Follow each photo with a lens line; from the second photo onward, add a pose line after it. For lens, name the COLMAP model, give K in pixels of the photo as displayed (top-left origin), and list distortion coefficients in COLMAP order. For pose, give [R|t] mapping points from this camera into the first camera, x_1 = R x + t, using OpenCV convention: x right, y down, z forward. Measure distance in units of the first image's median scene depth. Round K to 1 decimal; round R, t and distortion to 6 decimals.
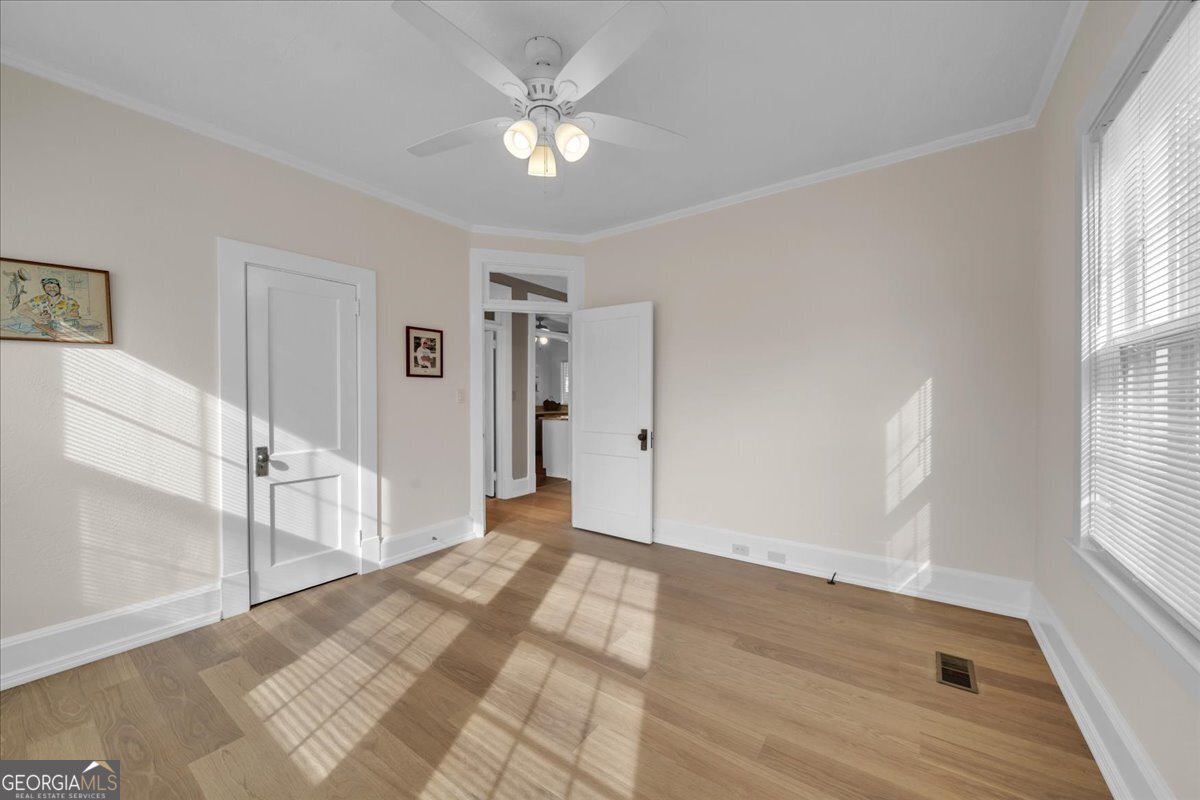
lens RADIAL K [[477.0, 0, 581.9], [0, 477.0, 401.5], [0, 0, 1]] dist [-0.000132, -0.000080]
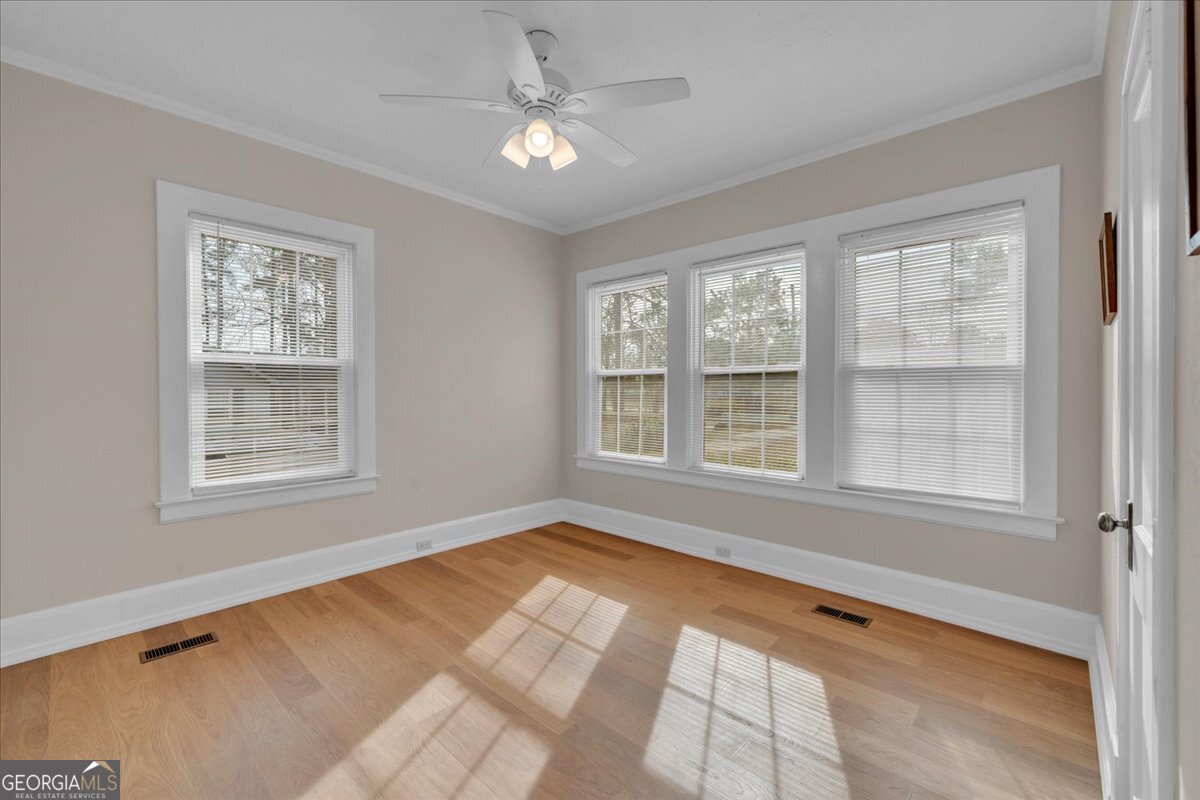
lens RADIAL K [[477.0, 0, 581.9], [0, 477.0, 401.5], [0, 0, 1]] dist [-0.000132, -0.000080]
pose [[-0.994534, 0.002079, 0.104391, -0.279250], [0.003729, 0.999871, 0.015620, -0.023904], [-0.104345, 0.015924, -0.994414, 2.063096]]
